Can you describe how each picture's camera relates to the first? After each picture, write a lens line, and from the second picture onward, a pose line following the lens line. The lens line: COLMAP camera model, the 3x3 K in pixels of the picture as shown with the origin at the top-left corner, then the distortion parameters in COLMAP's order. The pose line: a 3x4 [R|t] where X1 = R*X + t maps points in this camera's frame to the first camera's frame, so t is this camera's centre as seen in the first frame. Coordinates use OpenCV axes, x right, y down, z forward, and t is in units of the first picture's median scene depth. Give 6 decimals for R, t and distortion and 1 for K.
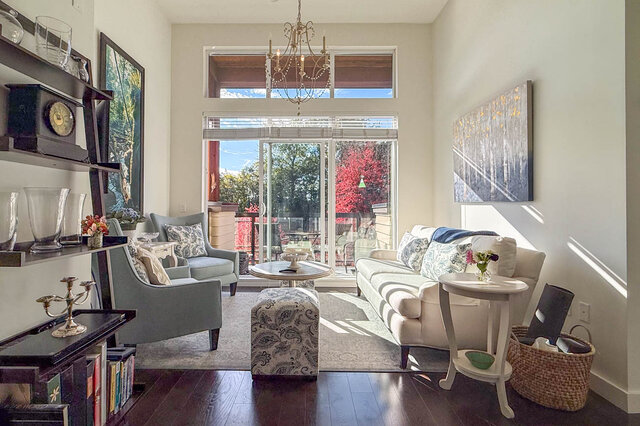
lens RADIAL K [[315.8, 0, 306.6], [0, 315.8, 203.9], [0, 0, 1]] dist [-0.002024, -0.000289]
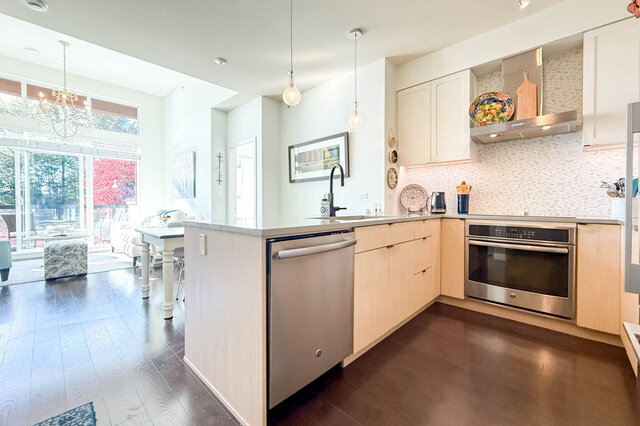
lens RADIAL K [[262.6, 0, 322.3], [0, 262.6, 206.3], [0, 0, 1]] dist [-0.001543, -0.000072]
pose [[0.679732, -0.012330, 0.733357, -0.113977], [-0.007512, 0.999689, 0.023770, 0.002462], [-0.733422, -0.021666, 0.679428, -0.888847]]
